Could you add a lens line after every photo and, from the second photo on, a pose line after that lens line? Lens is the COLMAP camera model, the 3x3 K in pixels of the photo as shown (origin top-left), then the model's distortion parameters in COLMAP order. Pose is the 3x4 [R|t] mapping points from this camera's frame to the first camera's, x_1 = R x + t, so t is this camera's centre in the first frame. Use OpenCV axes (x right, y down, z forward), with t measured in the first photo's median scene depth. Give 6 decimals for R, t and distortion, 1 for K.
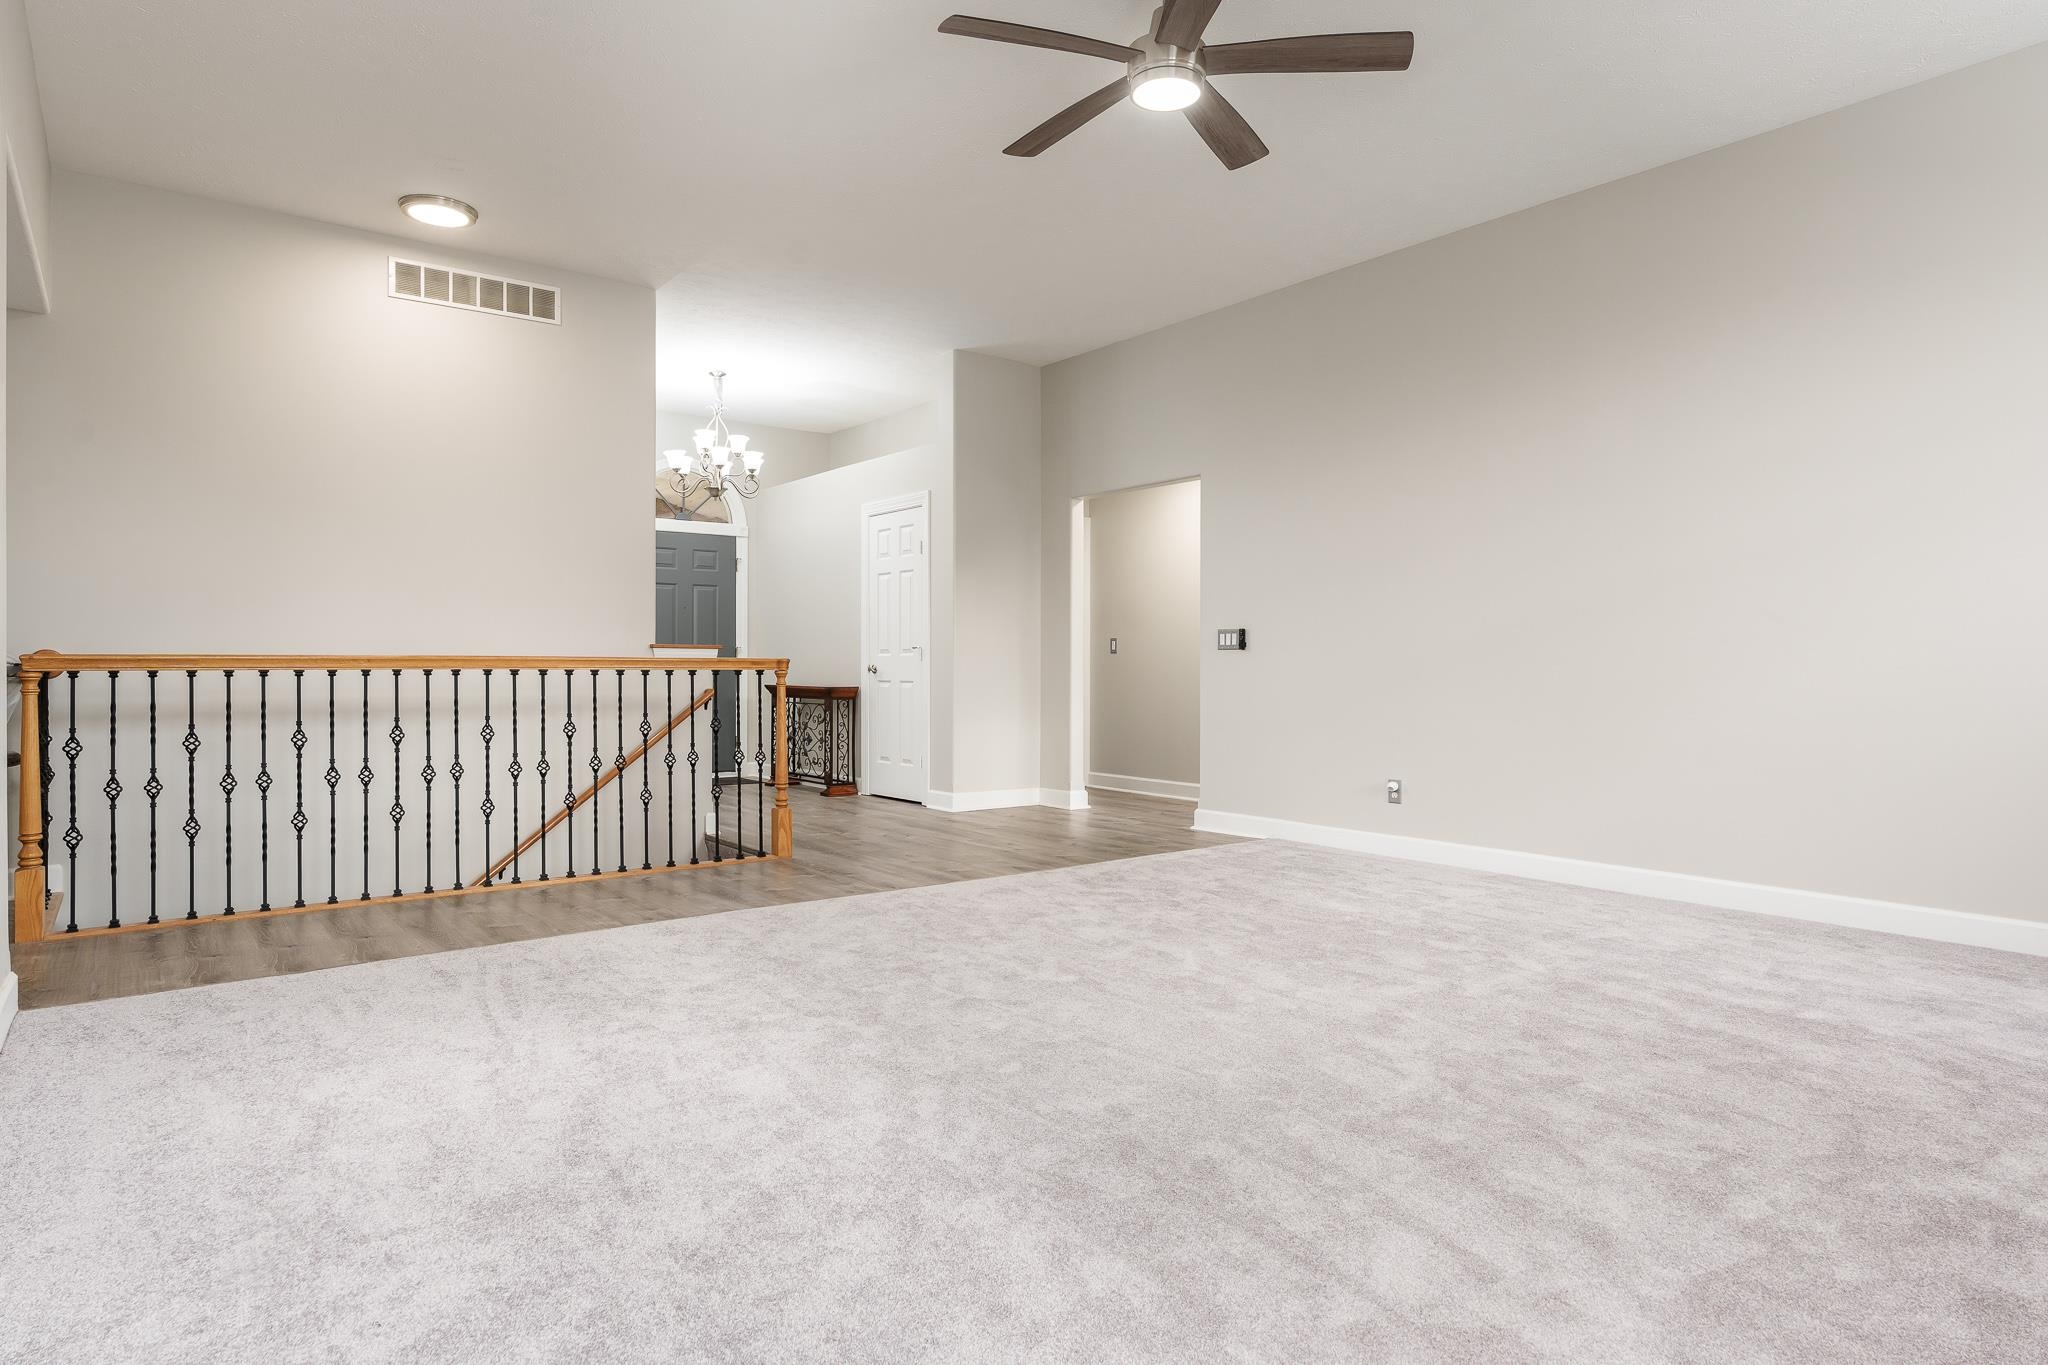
lens RADIAL K [[1162.4, 0, 1016.6], [0, 1162.4, 683.3], [0, 0, 1]] dist [0.012373, 0.001173]
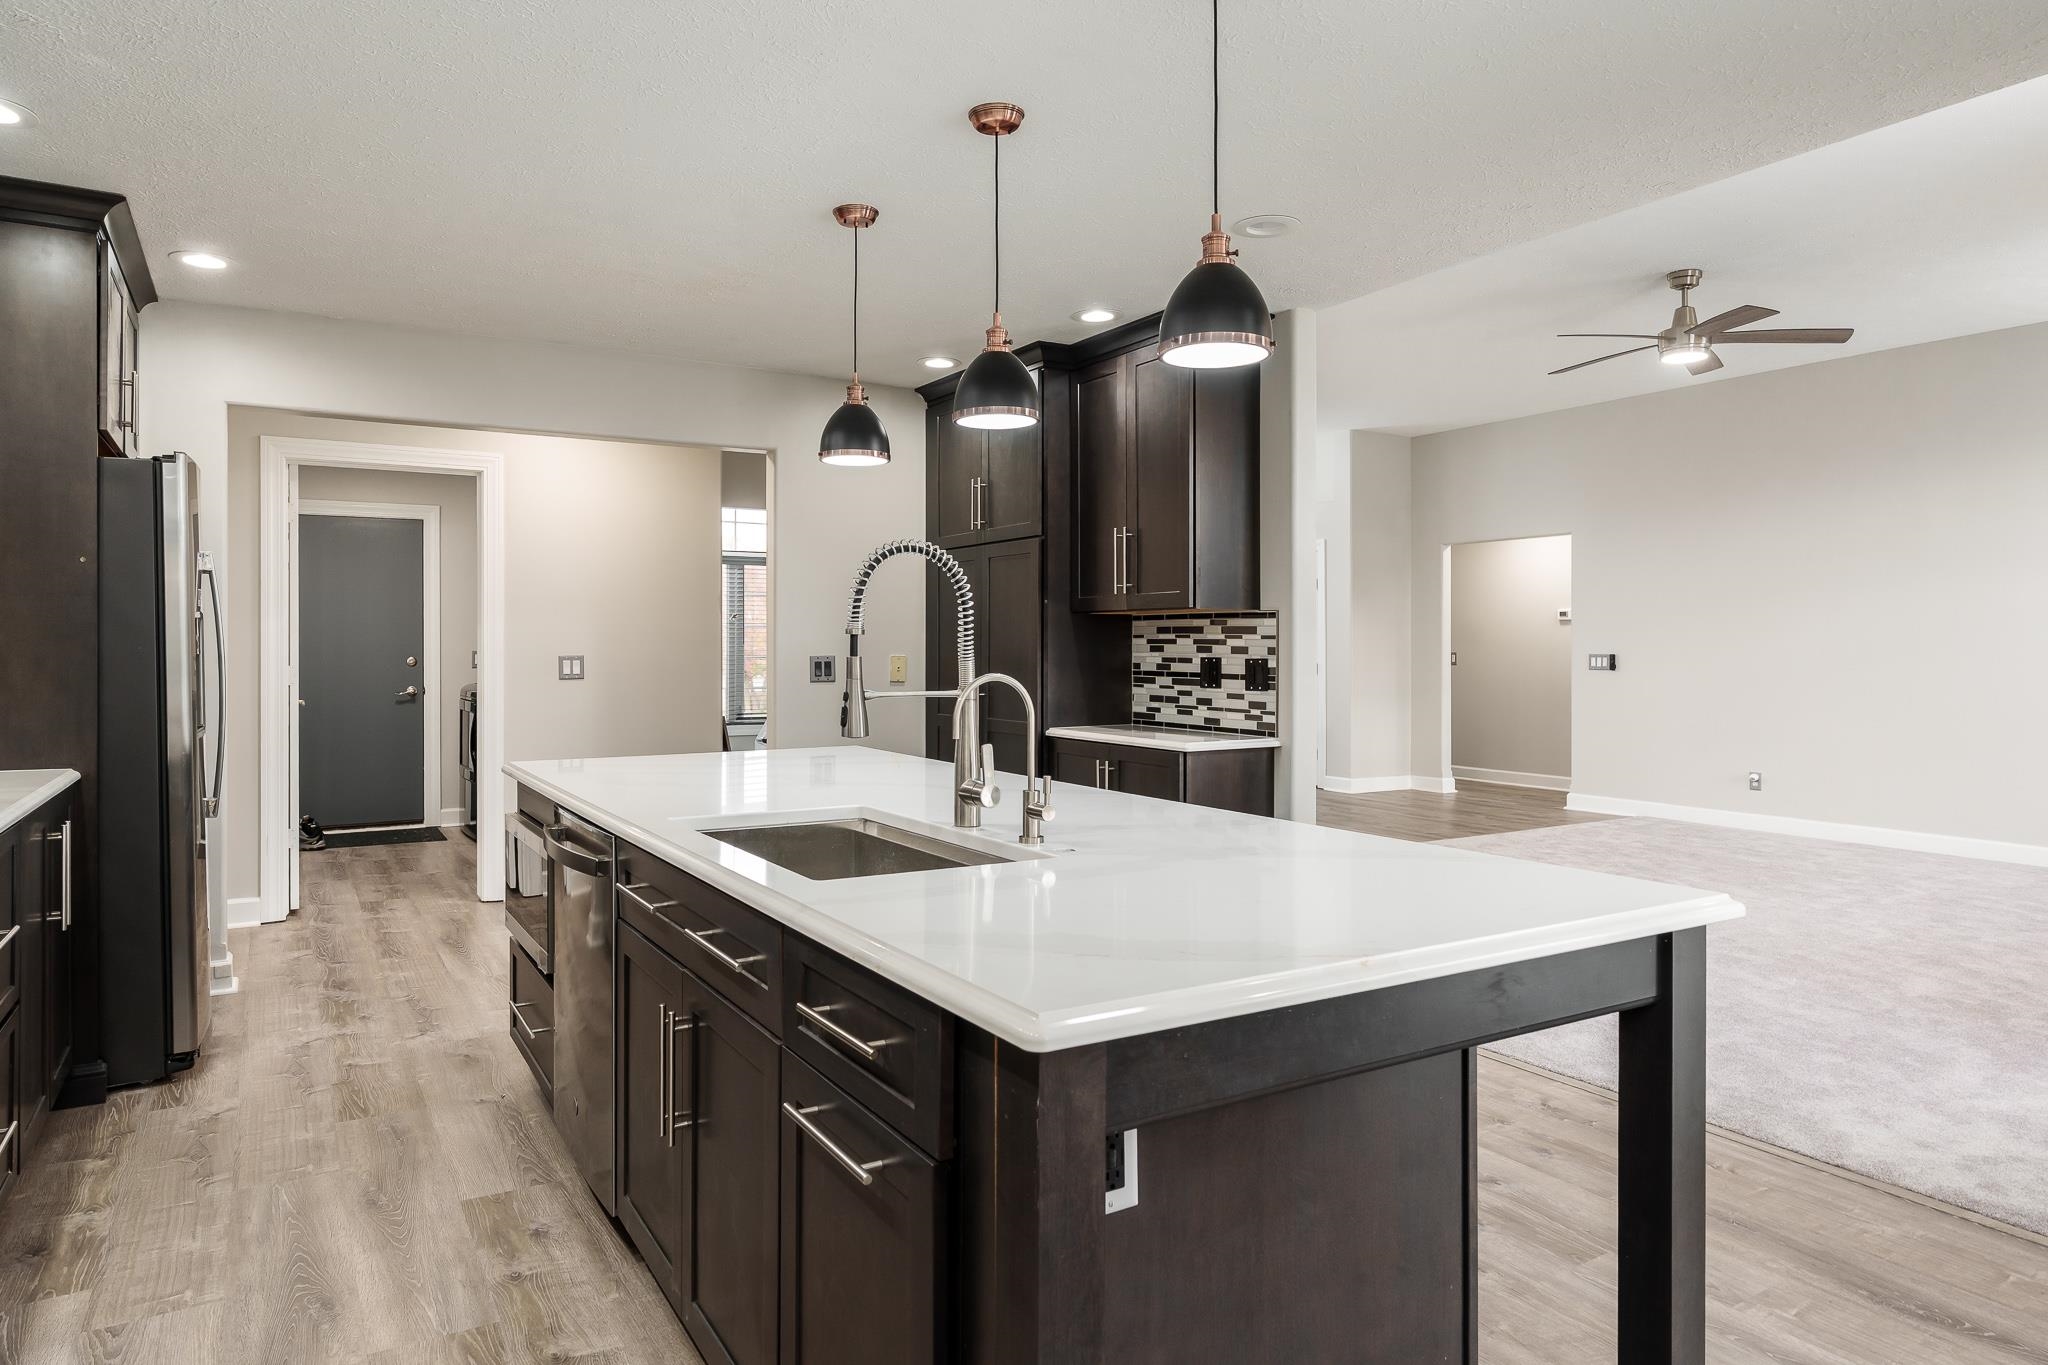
lens RADIAL K [[1259.4, 0, 982.8], [0, 1259.4, 679.8], [0, 0, 1]] dist [0.031110, -0.001433]
pose [[0.993887, 0.001192, -0.110393, -0.336733], [0.000420, 0.999894, 0.014580, -0.038334], [0.110399, -0.014537, 0.993781, -0.464813]]
